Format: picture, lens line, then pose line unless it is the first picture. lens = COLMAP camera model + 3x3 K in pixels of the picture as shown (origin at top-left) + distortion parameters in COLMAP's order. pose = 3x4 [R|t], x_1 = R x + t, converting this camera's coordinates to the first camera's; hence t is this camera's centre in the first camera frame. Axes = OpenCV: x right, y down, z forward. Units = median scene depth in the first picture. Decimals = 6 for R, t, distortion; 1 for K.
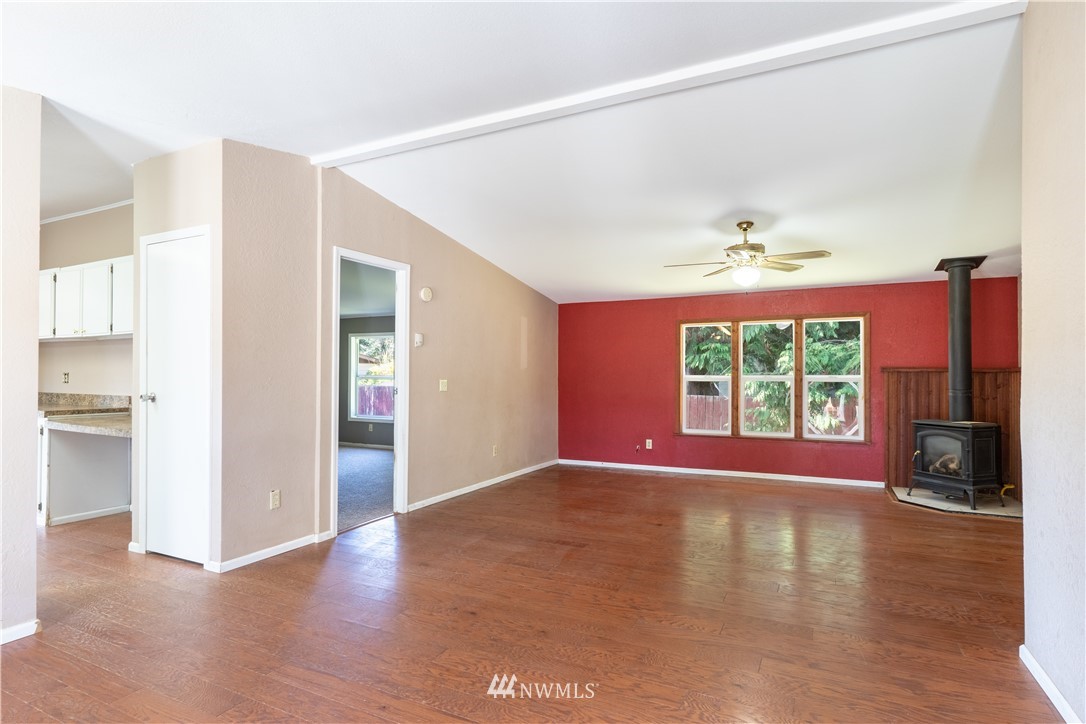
lens RADIAL K [[569.2, 0, 544.6], [0, 569.2, 347.5], [0, 0, 1]] dist [-0.011935, 0.000840]
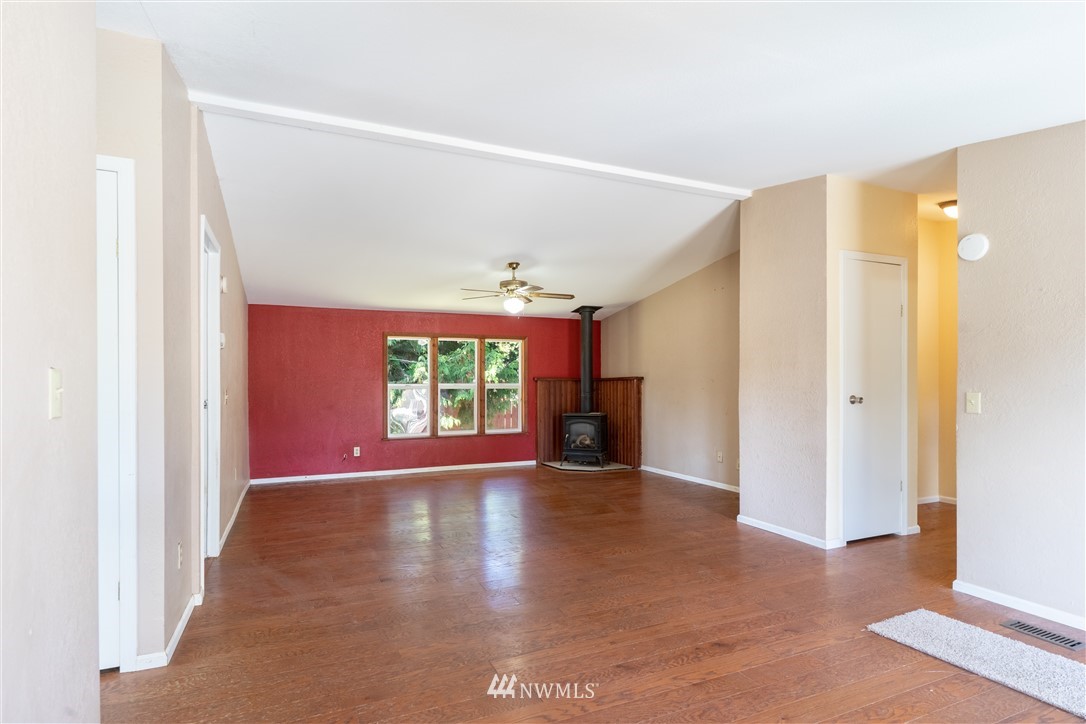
lens RADIAL K [[574.2, 0, 540.9], [0, 574.2, 379.4], [0, 0, 1]] dist [0.001541, 0.001106]
pose [[0.624501, -0.000014, 0.781024, -0.546546], [-0.031517, 0.999185, 0.025220, 0.004208], [-0.780388, -0.040366, 0.623991, 0.130839]]
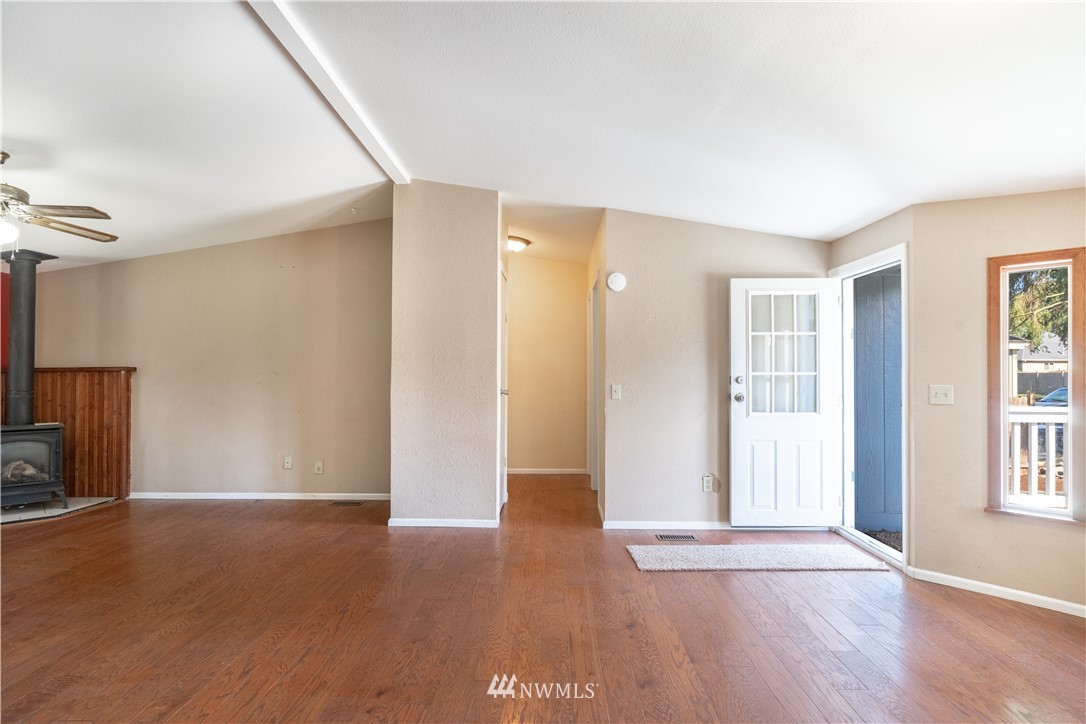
lens RADIAL K [[554.8, 0, 563.3], [0, 554.8, 366.1], [0, 0, 1]] dist [-0.001659, -0.000132]
pose [[-0.459335, 0.010856, 0.888197, -0.486315], [-0.045503, 0.998325, -0.035734, 0.025087], [-0.887097, -0.056830, -0.458071, 0.619356]]
